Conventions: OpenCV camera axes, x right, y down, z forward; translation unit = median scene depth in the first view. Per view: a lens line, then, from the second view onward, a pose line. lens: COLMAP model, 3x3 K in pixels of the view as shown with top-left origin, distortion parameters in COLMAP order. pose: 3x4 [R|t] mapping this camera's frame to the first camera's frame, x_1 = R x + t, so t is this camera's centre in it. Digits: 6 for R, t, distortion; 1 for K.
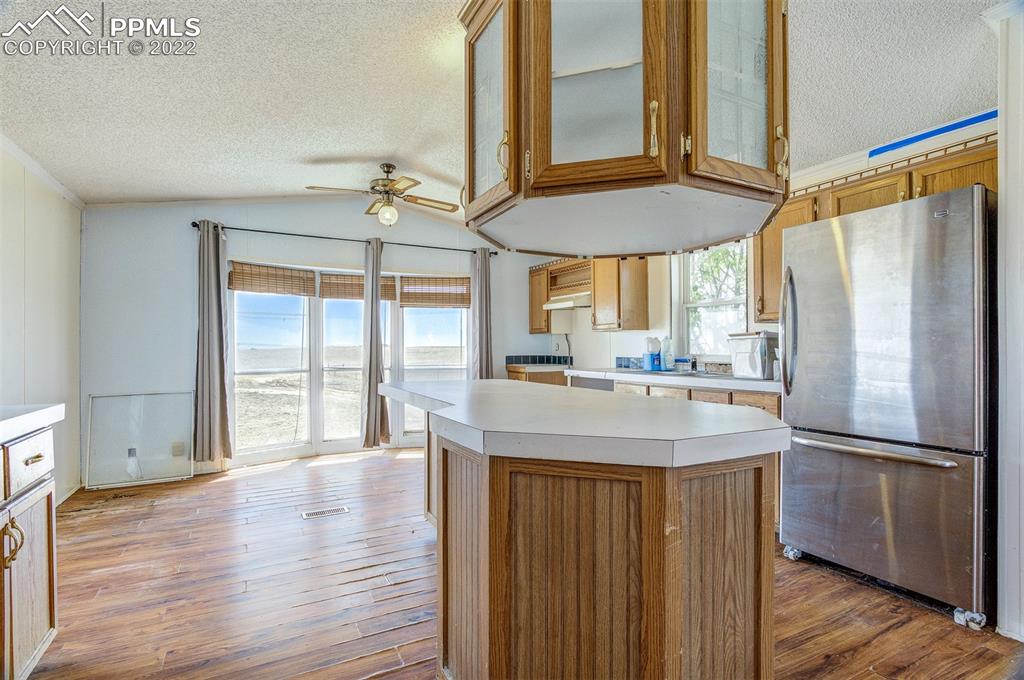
lens RADIAL K [[500.9, 0, 512.0], [0, 500.9, 347.0], [0, 0, 1]] dist [-0.006171, -0.000010]
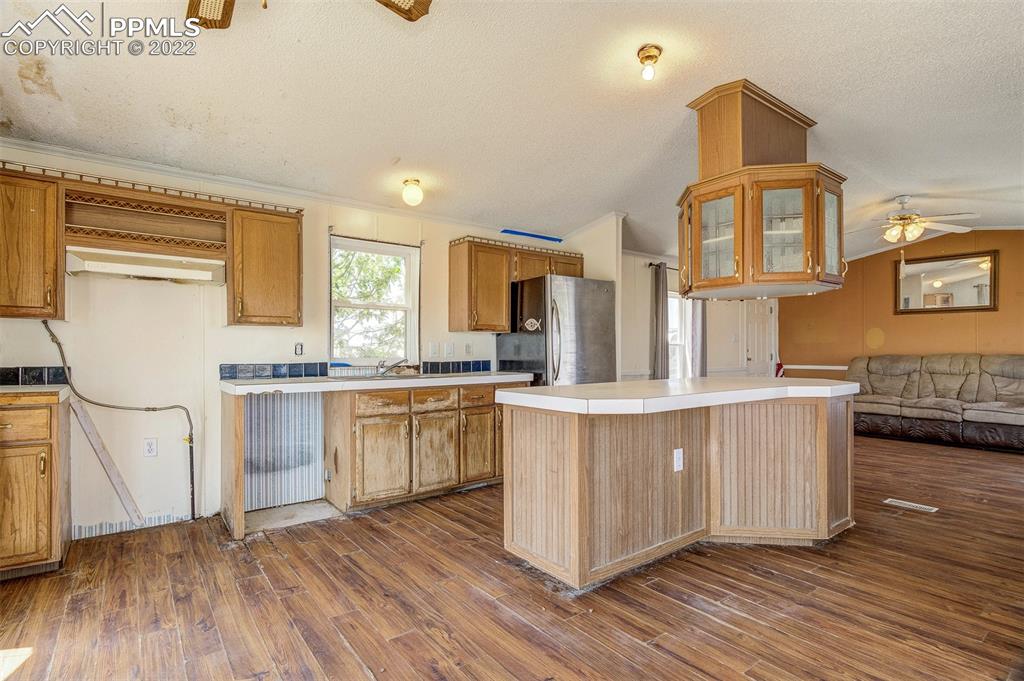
lens RADIAL K [[511.2, 0, 506.9], [0, 511.2, 350.3], [0, 0, 1]] dist [-0.013475, 0.000101]
pose [[-0.169953, 0.002905, 0.985448, -0.523407], [-0.005195, 0.999979, -0.003844, 0.002395], [-0.985438, -0.005772, -0.169935, 0.735076]]
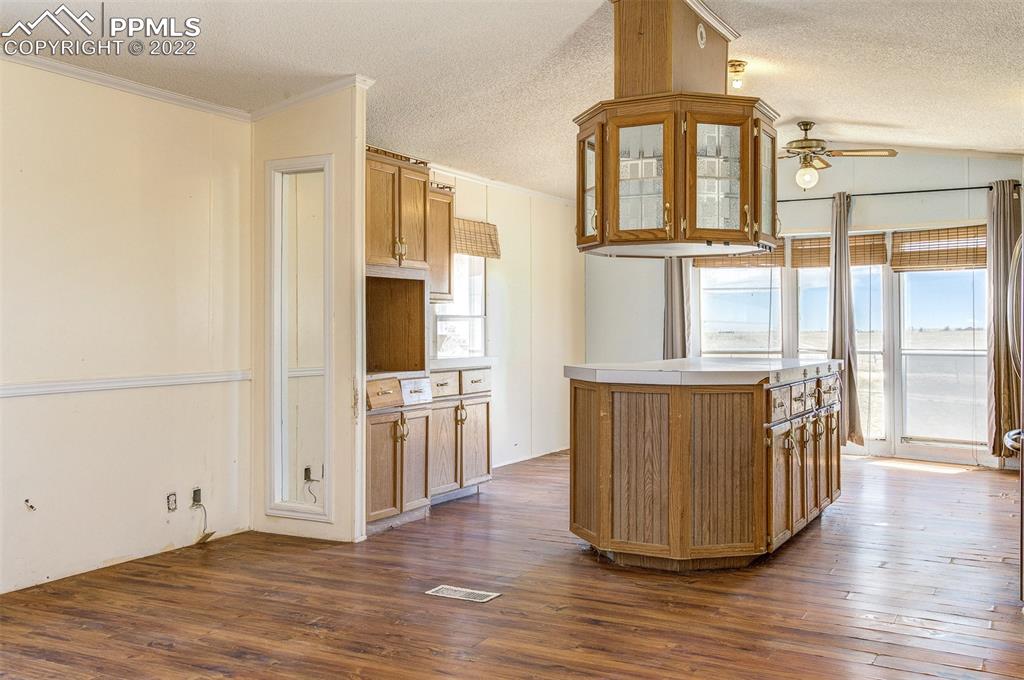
lens RADIAL K [[965.0, 0, 498.6], [0, 965.0, 298.6], [0, 0, 1]] dist [0.007832, 0.000000]
pose [[0.546482, -0.023937, -0.837128, 0.747261], [0.002484, 0.999633, -0.026962, -0.001303], [0.837467, 0.012655, 0.546342, -0.337585]]
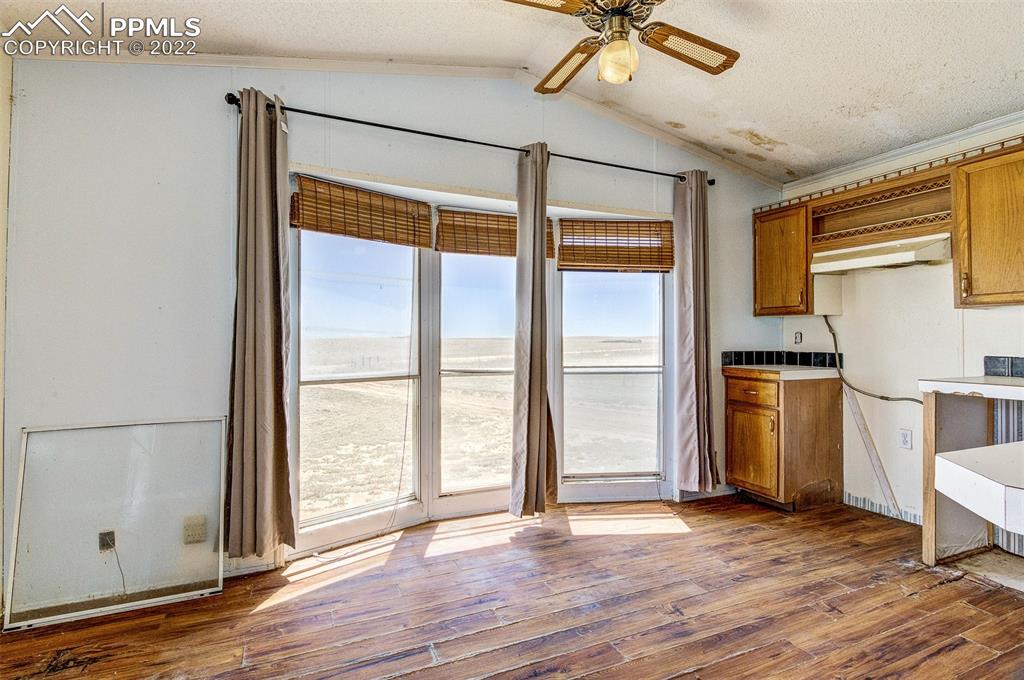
lens RADIAL K [[500.9, 0, 505.9], [0, 500.9, 331.1], [0, 0, 1]] dist [-0.006171, -0.000010]
pose [[0.997921, 0.003675, -0.064351, -0.272506], [-0.004565, 0.999896, -0.013700, 0.002815], [0.064294, 0.013965, 0.997833, 0.433812]]
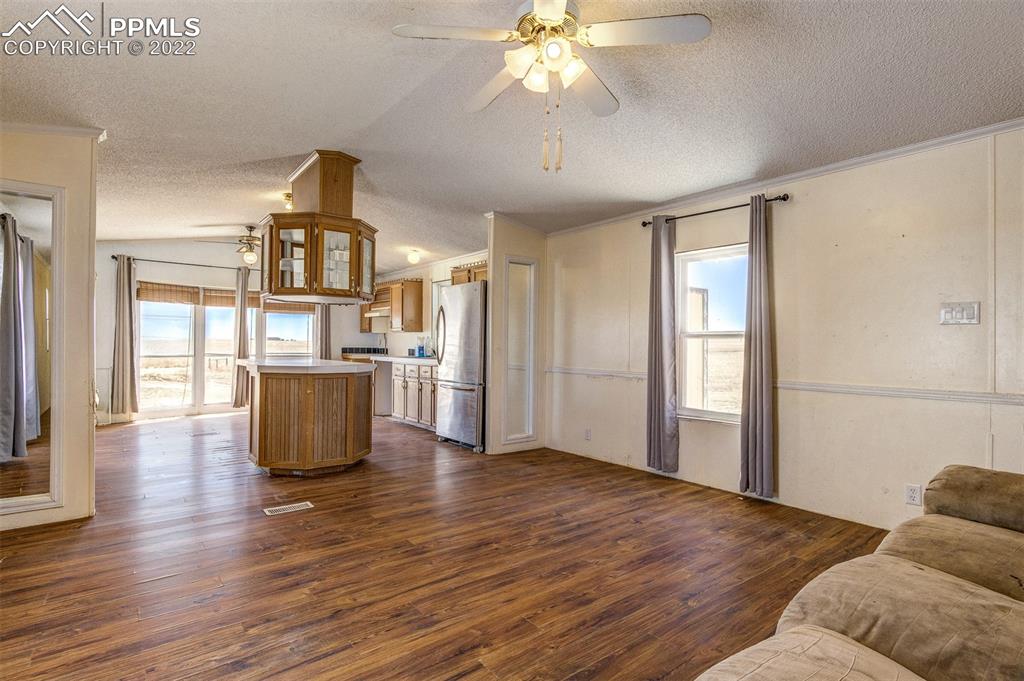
lens RADIAL K [[511.2, 0, 512.7], [0, 511.2, 343.8], [0, 0, 1]] dist [-0.013475, 0.000101]
pose [[0.982813, 0.014366, 0.184042, 0.234306], [-0.014541, 0.999894, -0.000399, 0.000040], [-0.184028, -0.002284, 0.982918, -0.629017]]
